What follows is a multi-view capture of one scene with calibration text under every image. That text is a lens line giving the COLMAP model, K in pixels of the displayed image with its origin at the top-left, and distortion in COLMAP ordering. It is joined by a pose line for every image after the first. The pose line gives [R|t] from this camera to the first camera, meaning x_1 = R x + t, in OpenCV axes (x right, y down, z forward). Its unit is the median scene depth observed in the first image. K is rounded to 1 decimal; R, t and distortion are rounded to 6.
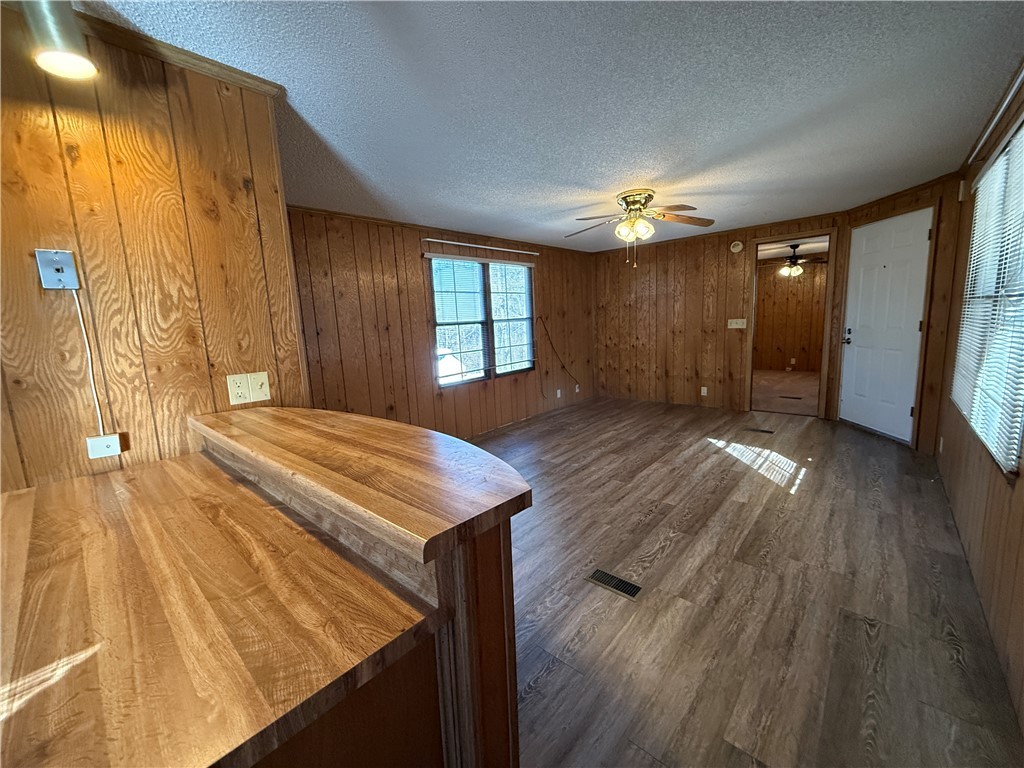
lens RADIAL K [[407.4, 0, 512.4], [0, 407.4, 384.6], [0, 0, 1]] dist [0.000166, -0.000059]
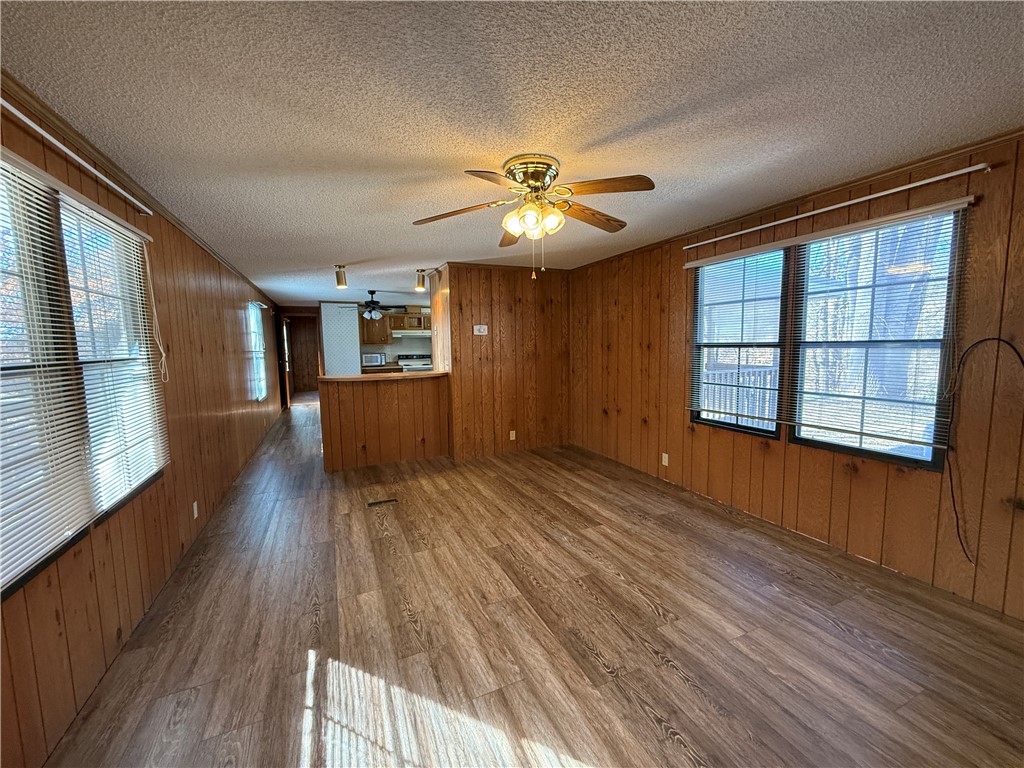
lens RADIAL K [[407.4, 0, 512.7], [0, 407.4, 385.2], [0, 0, 1]] dist [0.000166, -0.000059]
pose [[-0.398631, 0.151480, -0.904515, 0.972414], [-0.106373, 0.971972, 0.209656, -0.270772], [0.910922, 0.179791, -0.371345, 1.310208]]
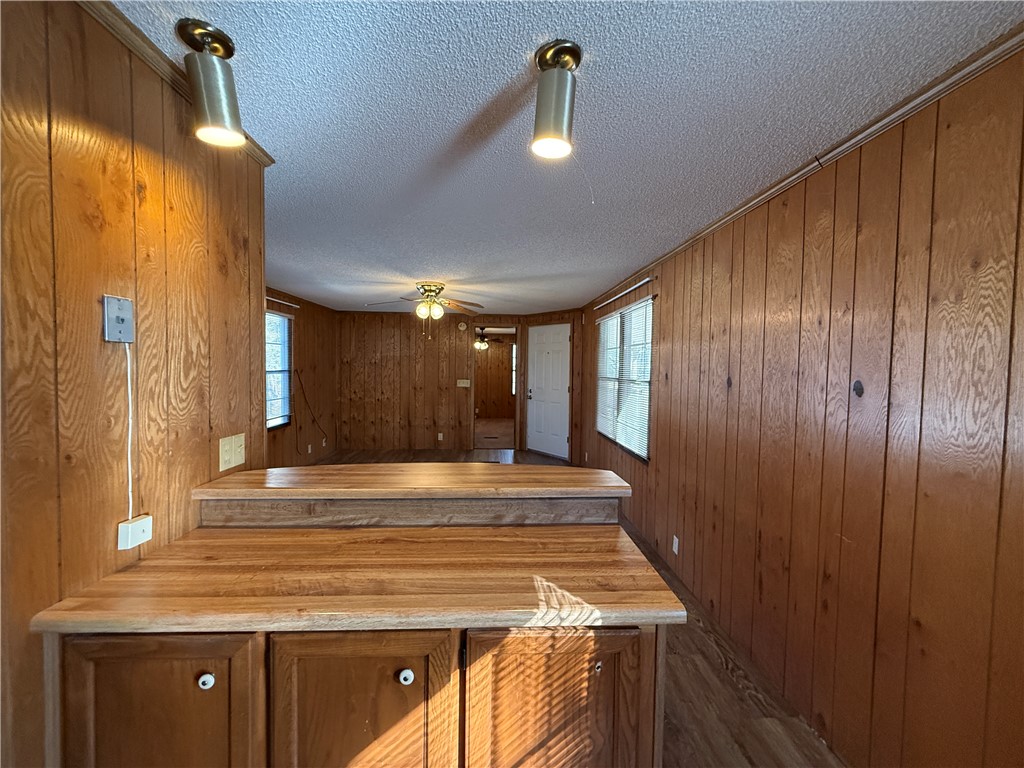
lens RADIAL K [[407.4, 0, 510.2], [0, 407.4, 386.1], [0, 0, 1]] dist [0.000166, -0.000059]
pose [[0.712952, 0.025388, 0.700753, -0.427077], [0.060104, 0.993454, -0.097142, -0.005830], [-0.698632, 0.111375, 0.706759, -0.054387]]
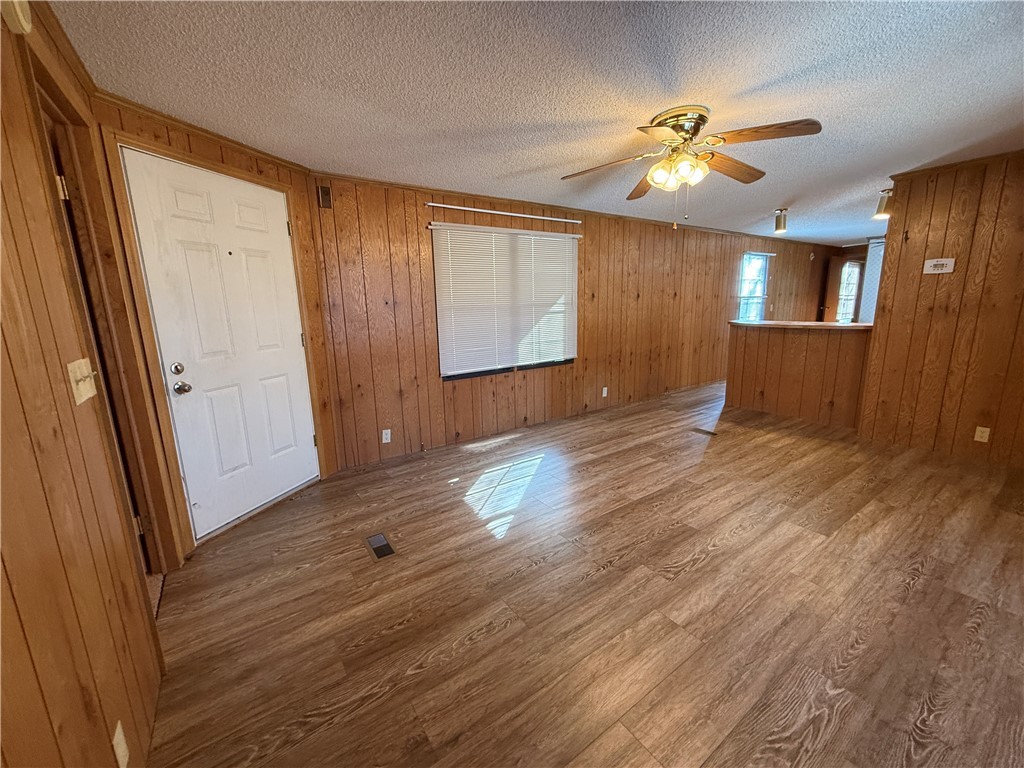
lens RADIAL K [[407.4, 0, 511.5], [0, 407.4, 386.2], [0, 0, 1]] dist [0.000166, -0.000059]
pose [[-0.969538, 0.025919, 0.243564, 0.432981], [0.109334, 0.935619, 0.335654, -0.317819], [-0.219183, 0.352059, -0.909952, 1.875063]]
